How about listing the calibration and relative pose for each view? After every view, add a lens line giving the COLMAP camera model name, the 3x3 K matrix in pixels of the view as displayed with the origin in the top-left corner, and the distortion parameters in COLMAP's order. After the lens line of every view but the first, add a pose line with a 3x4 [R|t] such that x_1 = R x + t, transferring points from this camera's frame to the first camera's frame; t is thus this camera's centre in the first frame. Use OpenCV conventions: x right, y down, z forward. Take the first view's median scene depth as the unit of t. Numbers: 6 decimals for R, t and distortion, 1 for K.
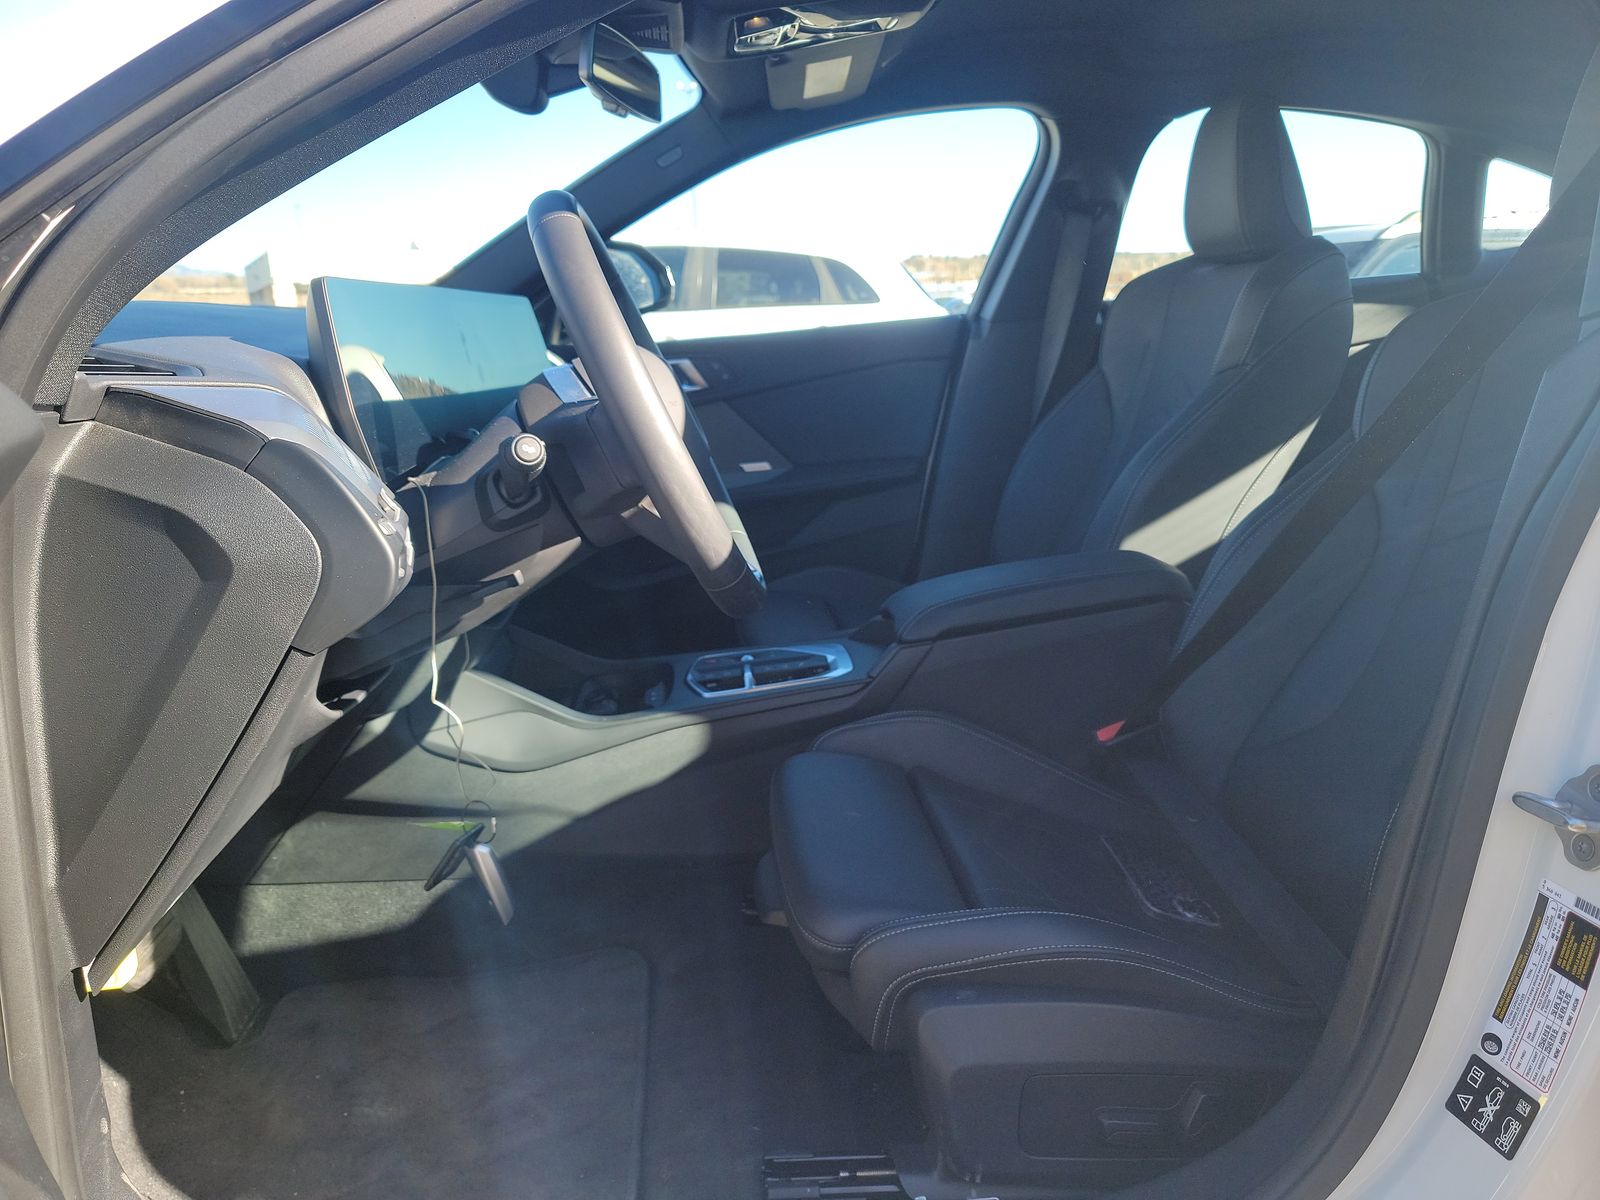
lens RADIAL K [[1104.9, 0, 804.8], [0, 1104.9, 595.0], [0, 0, 1]] dist [0.031157, -0.019616]
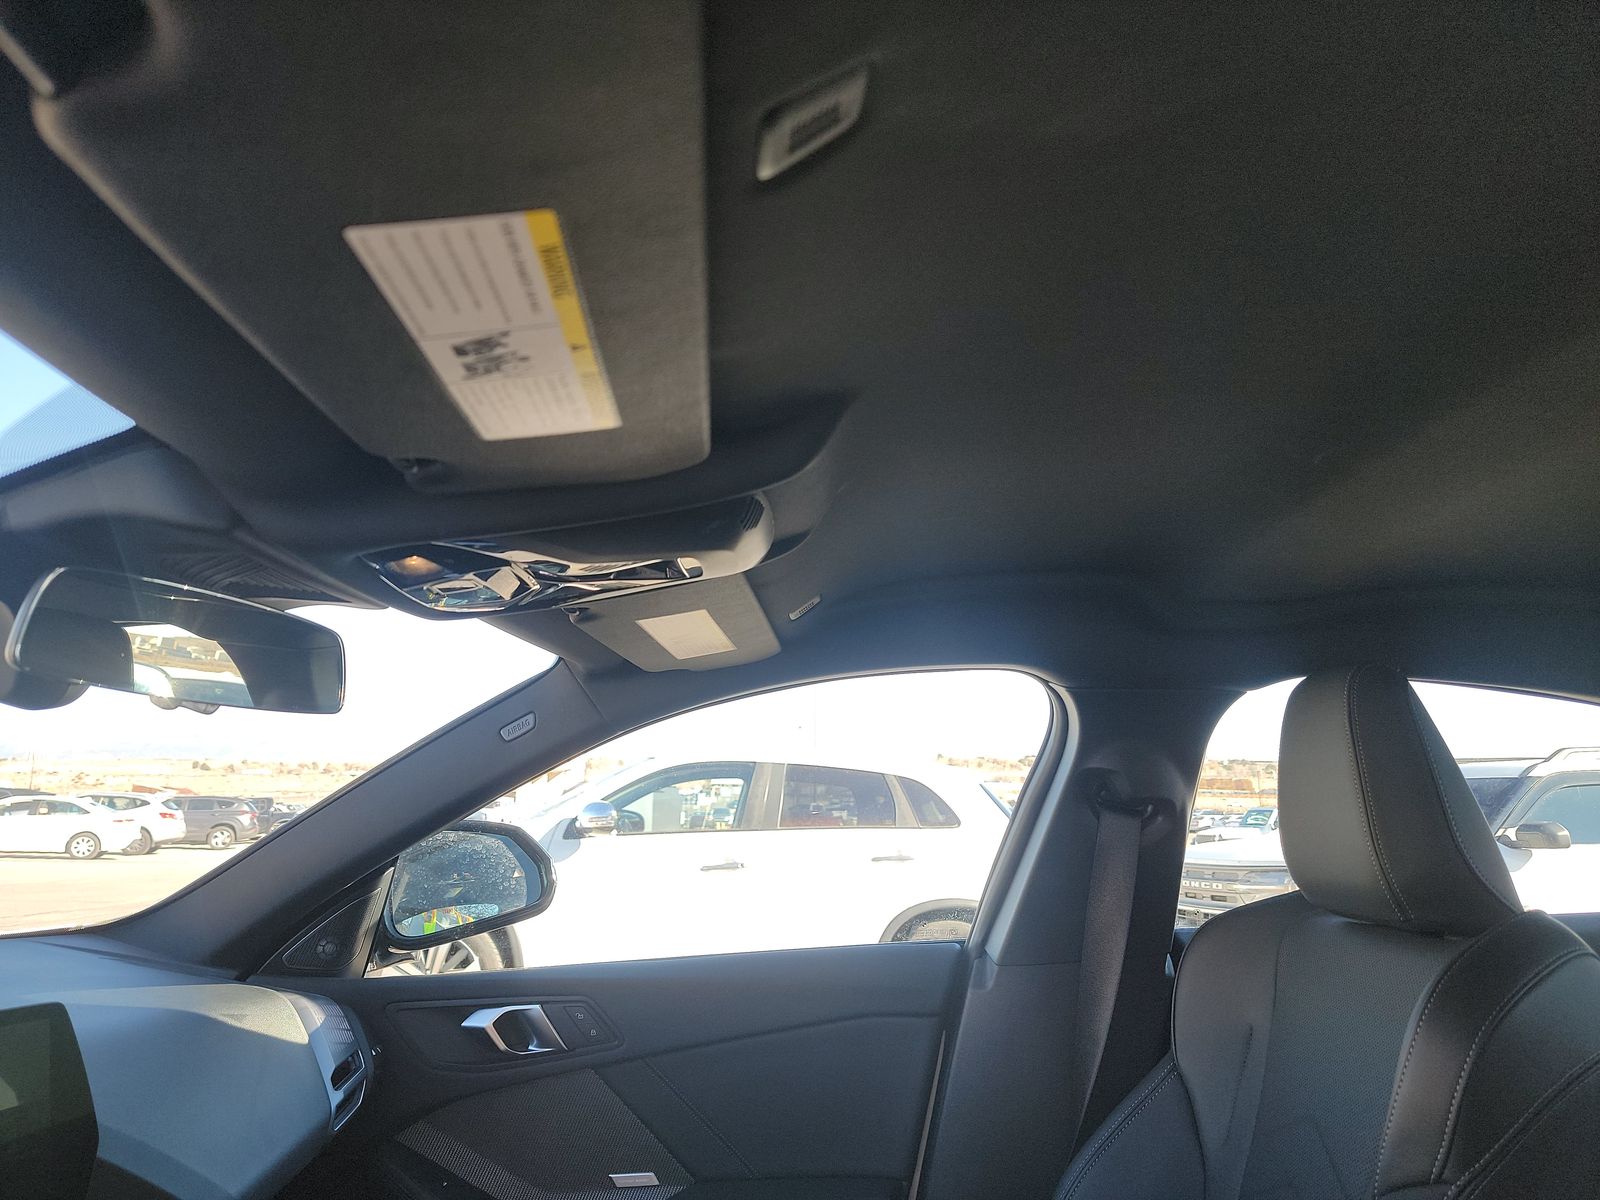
lens RADIAL K [[1104.9, 0, 800.9], [0, 1104.9, 605.5], [0, 0, 1]] dist [0.031157, -0.019616]
pose [[0.994217, 0.009829, -0.106942, 0.117559], [-0.053426, 0.909105, -0.413127, -0.159069], [0.093161, 0.416451, 0.904373, 0.300524]]
